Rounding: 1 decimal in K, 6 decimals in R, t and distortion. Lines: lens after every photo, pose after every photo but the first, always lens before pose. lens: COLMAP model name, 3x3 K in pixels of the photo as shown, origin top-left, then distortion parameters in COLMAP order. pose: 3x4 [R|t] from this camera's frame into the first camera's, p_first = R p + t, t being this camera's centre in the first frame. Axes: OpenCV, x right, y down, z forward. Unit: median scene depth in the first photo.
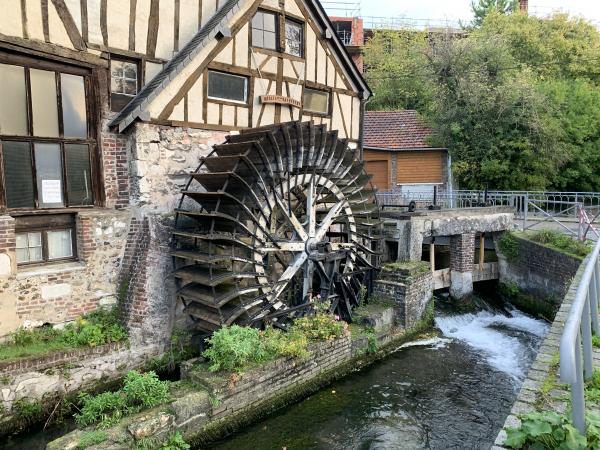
lens RADIAL K [[461.9, 0, 299.3], [0, 461.9, 224.8], [0, 0, 1]] dist [0.045723, -0.002408]
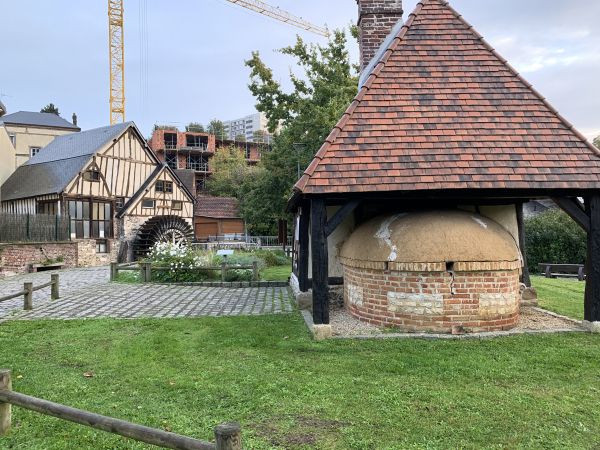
lens RADIAL K [[461.9, 0, 302.6], [0, 461.9, 226.2], [0, 0, 1]] dist [0.045723, -0.002408]
pose [[0.965356, 0.001960, 0.260930, 0.052118], [0.028739, 0.993090, -0.113785, 0.298369], [-0.259350, 0.117342, 0.958628, -2.647146]]
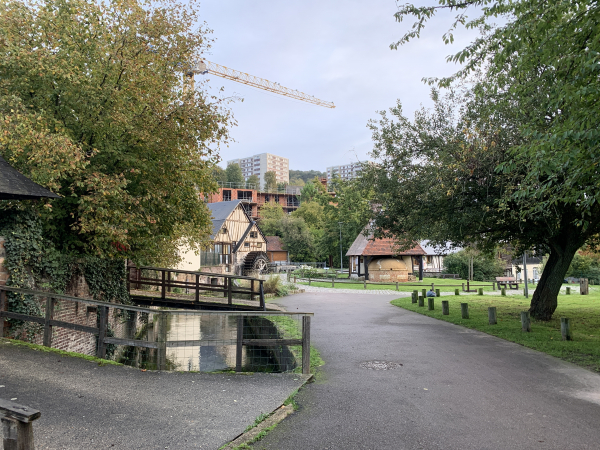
lens RADIAL K [[461.9, 0, 298.8], [0, 461.9, 226.7], [0, 0, 1]] dist [0.045723, -0.002408]
pose [[0.963604, 0.013657, 0.266985, -1.175569], [0.032147, 0.985528, -0.166439, 0.529391], [-0.265394, 0.168964, 0.949219, -5.237237]]
